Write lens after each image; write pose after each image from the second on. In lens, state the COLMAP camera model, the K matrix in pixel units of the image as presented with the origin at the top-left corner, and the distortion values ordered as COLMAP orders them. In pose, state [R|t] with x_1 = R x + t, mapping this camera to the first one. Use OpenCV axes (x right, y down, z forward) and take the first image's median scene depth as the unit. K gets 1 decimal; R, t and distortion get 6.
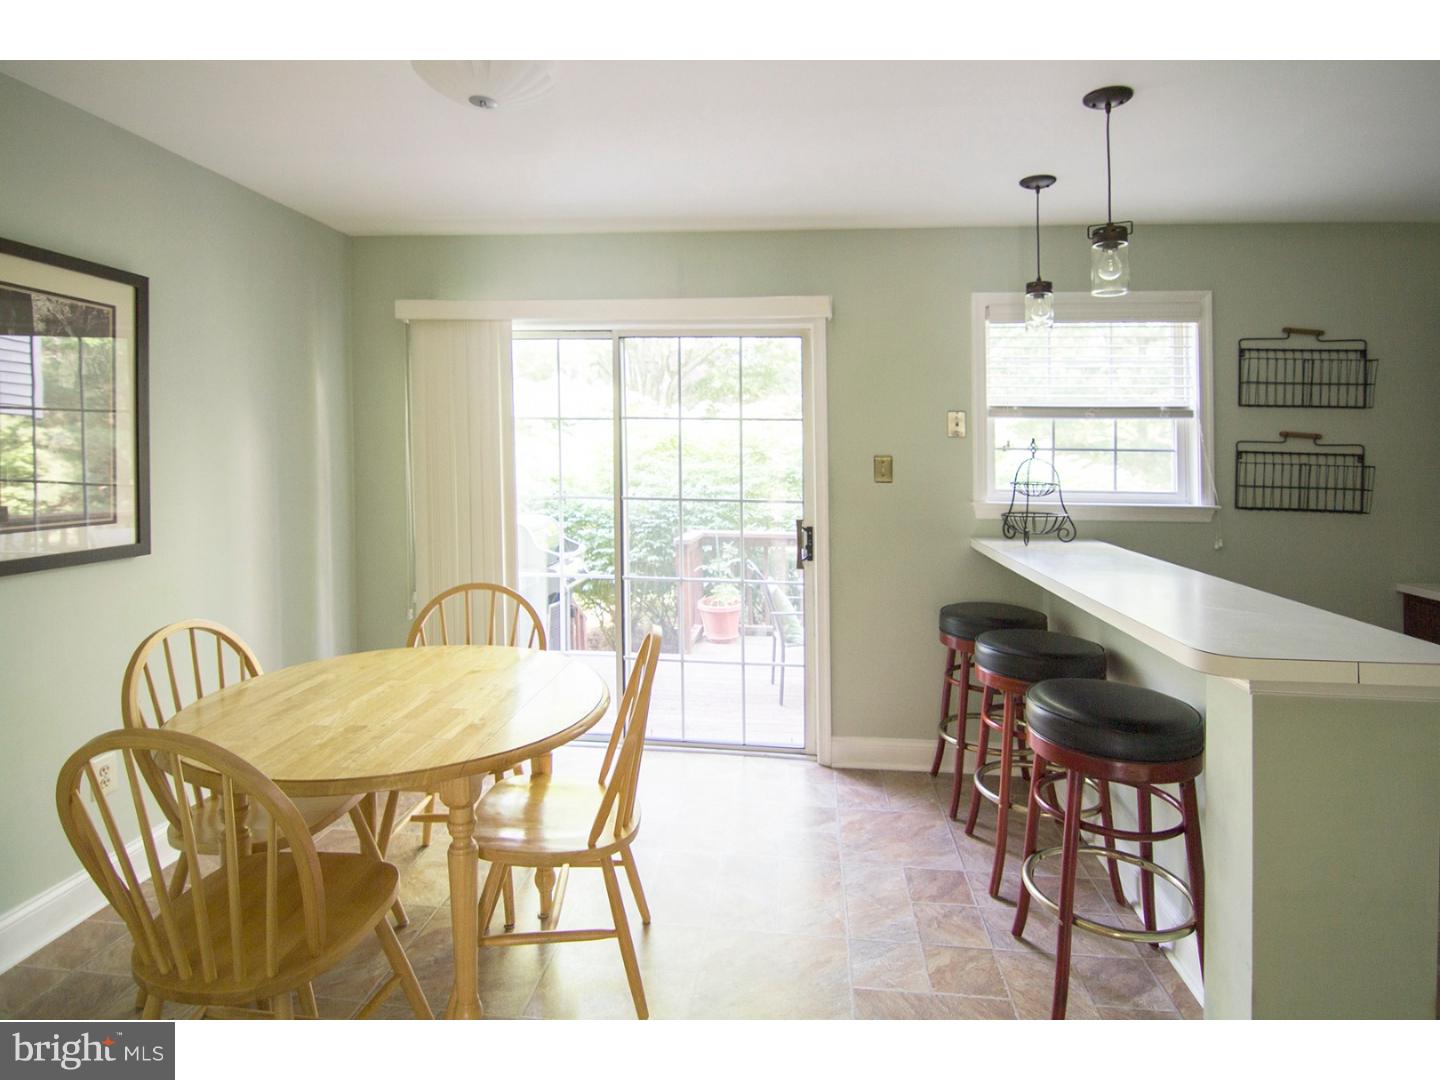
lens RADIAL K [[766.5, 0, 720.0], [0, 766.5, 540.0], [0, 0, 1]] dist [-0.003661, -0.001062]
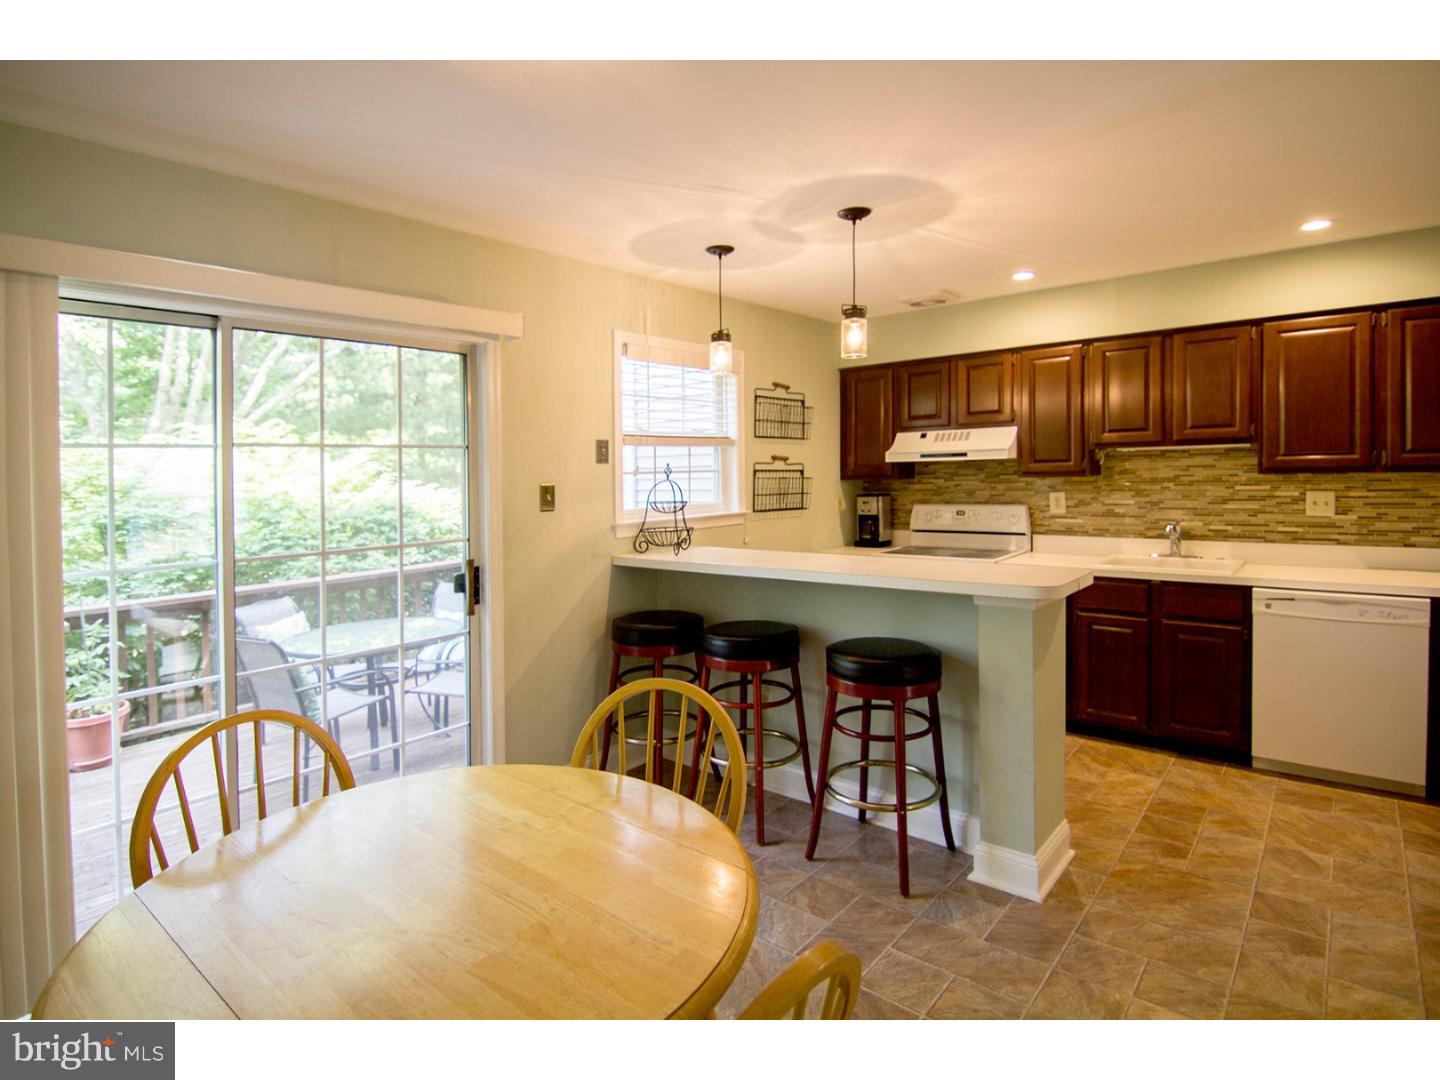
lens RADIAL K [[766.5, 0, 720.0], [0, 766.5, 540.0], [0, 0, 1]] dist [-0.003661, -0.001062]
pose [[0.569270, -0.098640, 0.816212, -0.488731], [0.122303, 0.991891, 0.034571, -0.047440], [-0.813003, 0.080145, 0.576718, 0.274830]]
